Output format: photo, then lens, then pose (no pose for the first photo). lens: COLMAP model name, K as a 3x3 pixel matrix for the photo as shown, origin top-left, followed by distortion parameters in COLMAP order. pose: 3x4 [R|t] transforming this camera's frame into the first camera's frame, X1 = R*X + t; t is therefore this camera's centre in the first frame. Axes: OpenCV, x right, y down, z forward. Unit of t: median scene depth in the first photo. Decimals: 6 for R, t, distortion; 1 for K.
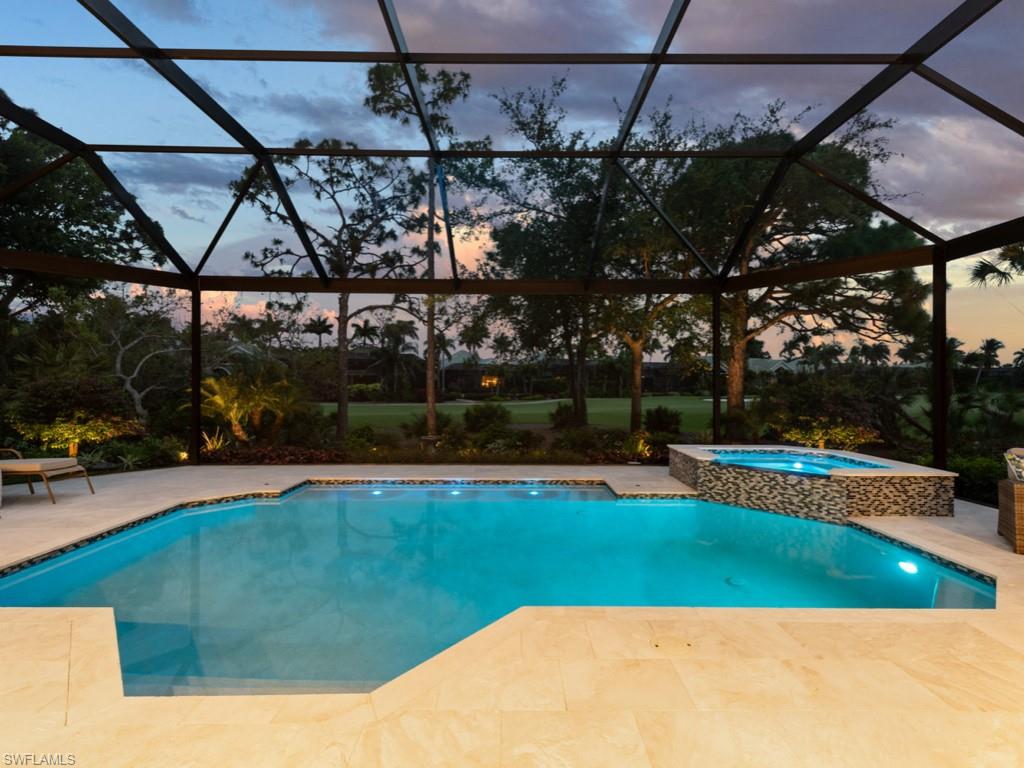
lens RADIAL K [[482.5, 0, 507.1], [0, 482.5, 389.5], [0, 0, 1]] dist [0.006390, 0.000225]
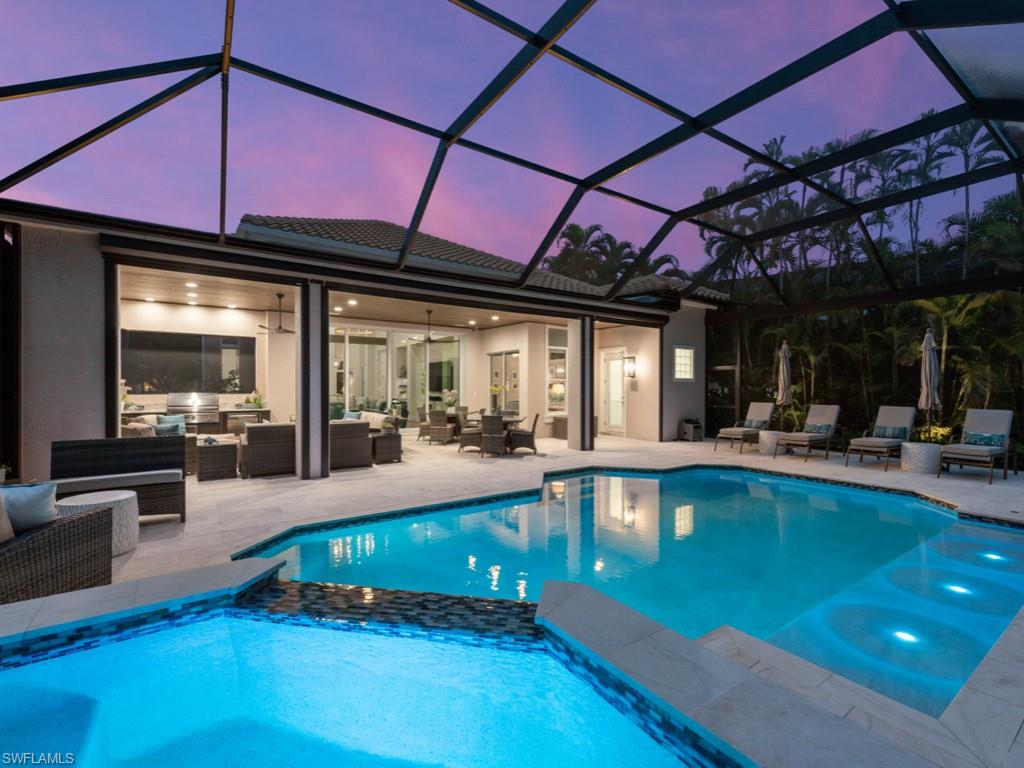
lens RADIAL K [[456.3, 0, 505.8], [0, 456.3, 386.2], [0, 0, 1]] dist [0.013971, -0.000449]
pose [[-0.822103, -0.006228, -0.569305, 0.630801], [-0.009383, 0.999953, 0.002610, 0.003379], [0.569262, 0.007487, -0.822122, 1.233579]]
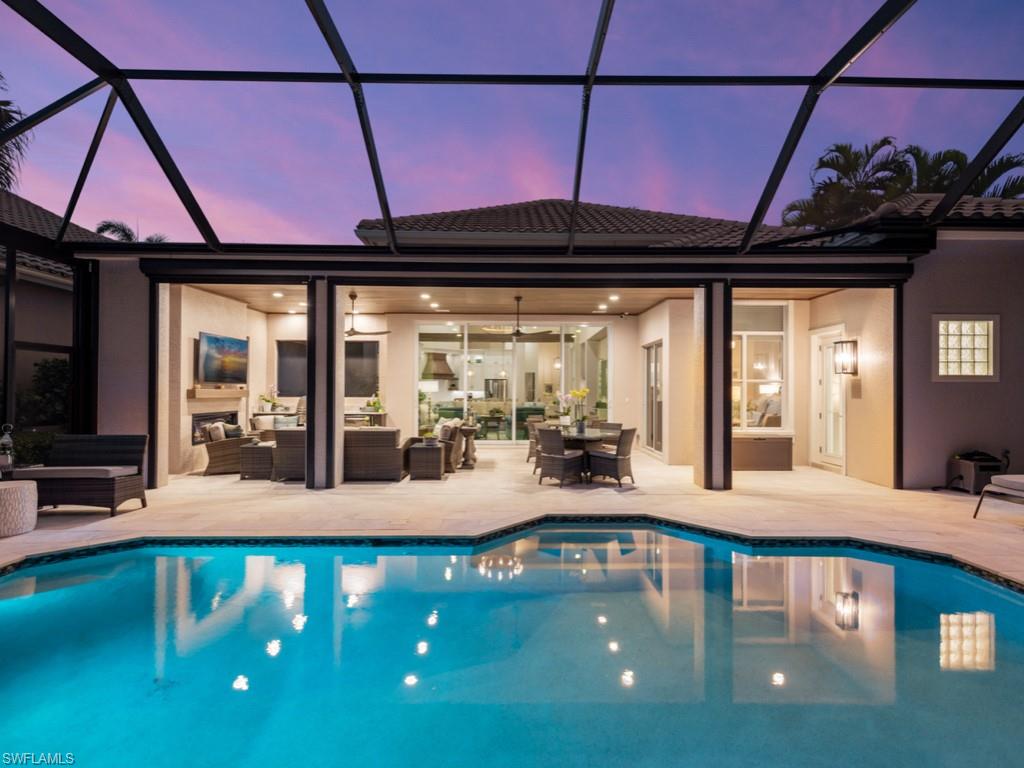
lens RADIAL K [[516.9, 0, 519.1], [0, 516.9, 385.2], [0, 0, 1]] dist [0.013267, 0.000210]
pose [[-0.999739, -0.007174, -0.021668, -0.029528], [-0.007133, 0.999973, -0.001968, 0.000553], [0.021682, -0.001813, -0.999763, 1.241937]]
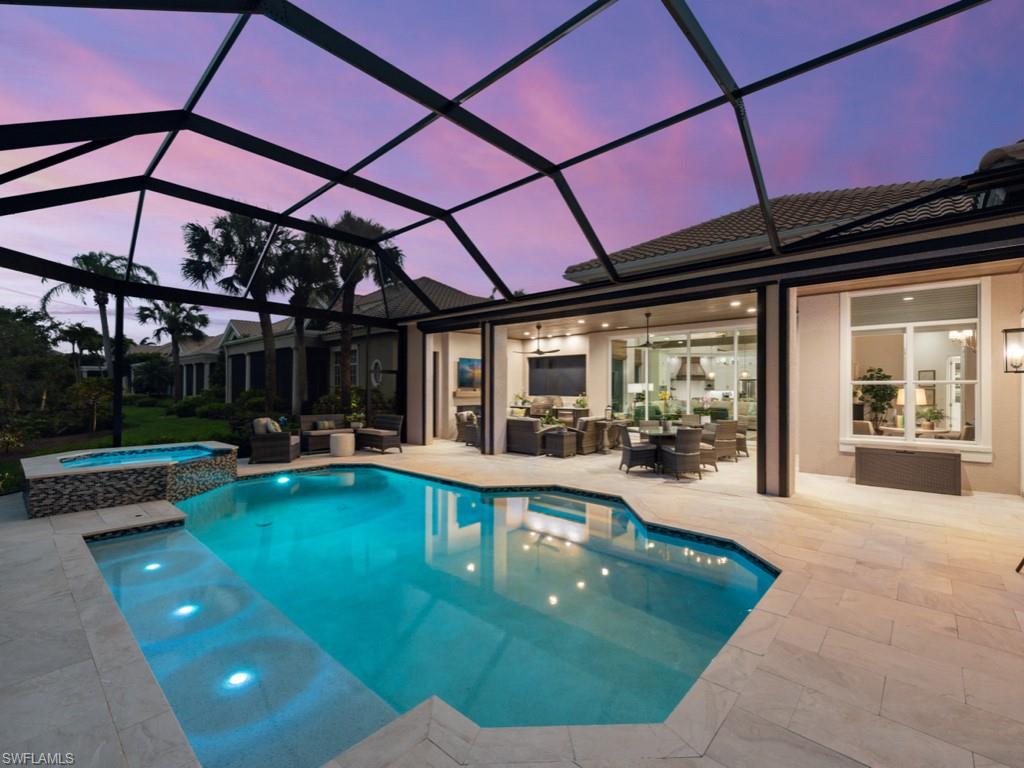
lens RADIAL K [[456.3, 0, 505.8], [0, 456.3, 386.2], [0, 0, 1]] dist [0.013971, -0.000449]
pose [[-0.740902, -0.001244, 0.671612, -0.738655], [0.003210, 0.999980, 0.005394, -0.018859], [-0.671606, 0.006153, -0.740883, 1.233261]]
